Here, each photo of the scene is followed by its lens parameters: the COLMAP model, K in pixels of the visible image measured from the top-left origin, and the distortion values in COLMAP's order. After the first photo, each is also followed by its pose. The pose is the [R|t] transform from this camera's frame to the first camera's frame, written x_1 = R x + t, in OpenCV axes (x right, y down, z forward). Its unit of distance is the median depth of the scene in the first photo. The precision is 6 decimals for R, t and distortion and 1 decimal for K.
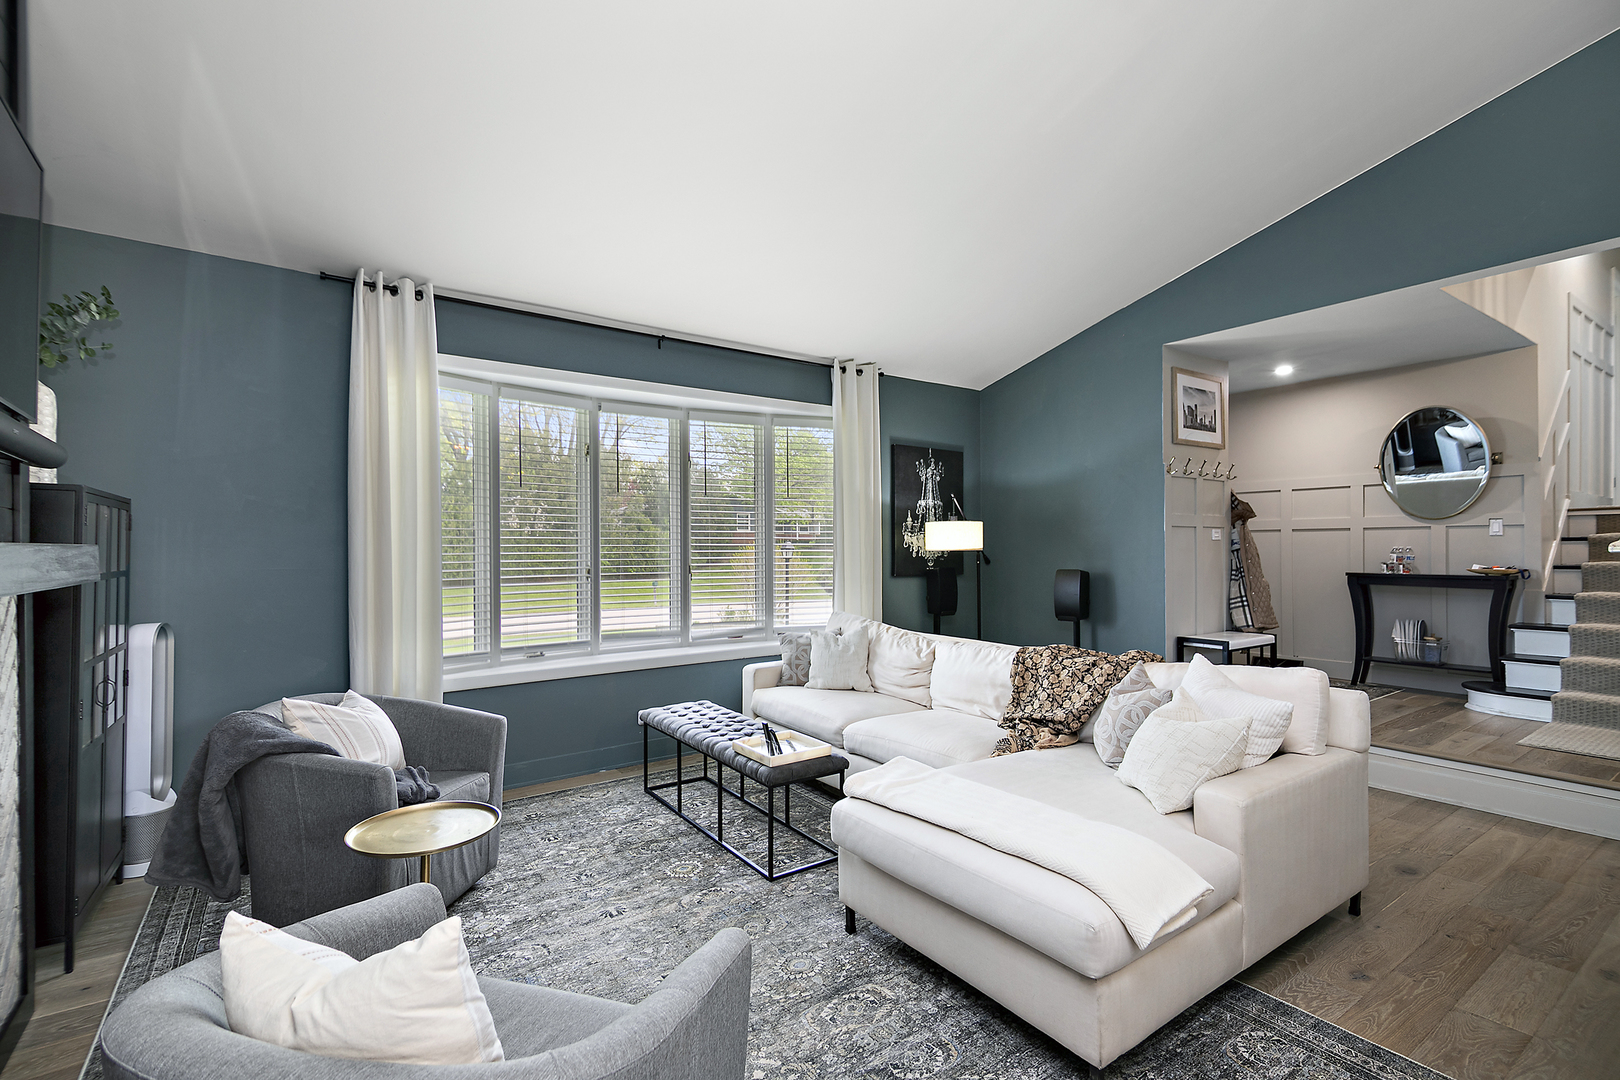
lens RADIAL K [[742.6, 0, 815.7], [0, 742.6, 539.5], [0, 0, 1]] dist [0.019865, -0.000485]
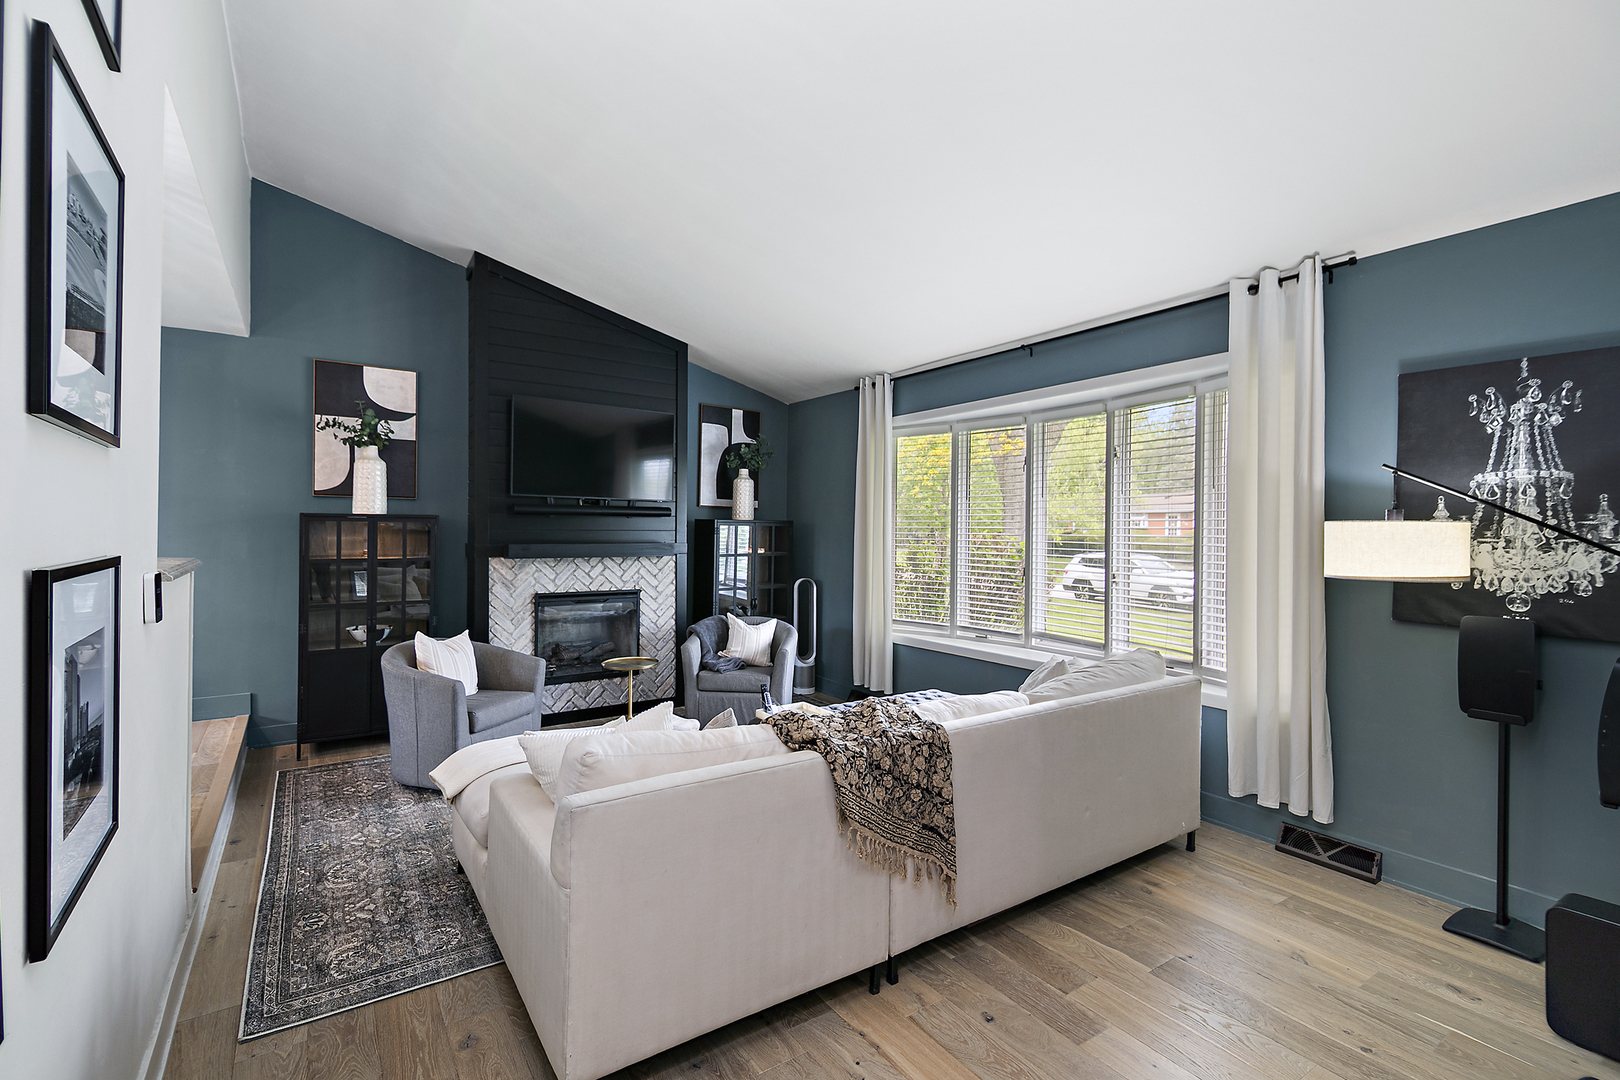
lens RADIAL K [[742.6, 0, 816.2], [0, 742.6, 537.4], [0, 0, 1]] dist [0.019865, -0.000485]
pose [[-0.028491, 0.012946, -0.999510, 0.709976], [0.004407, 0.999908, 0.012825, -0.021184], [0.999584, -0.004039, -0.028545, 0.637194]]
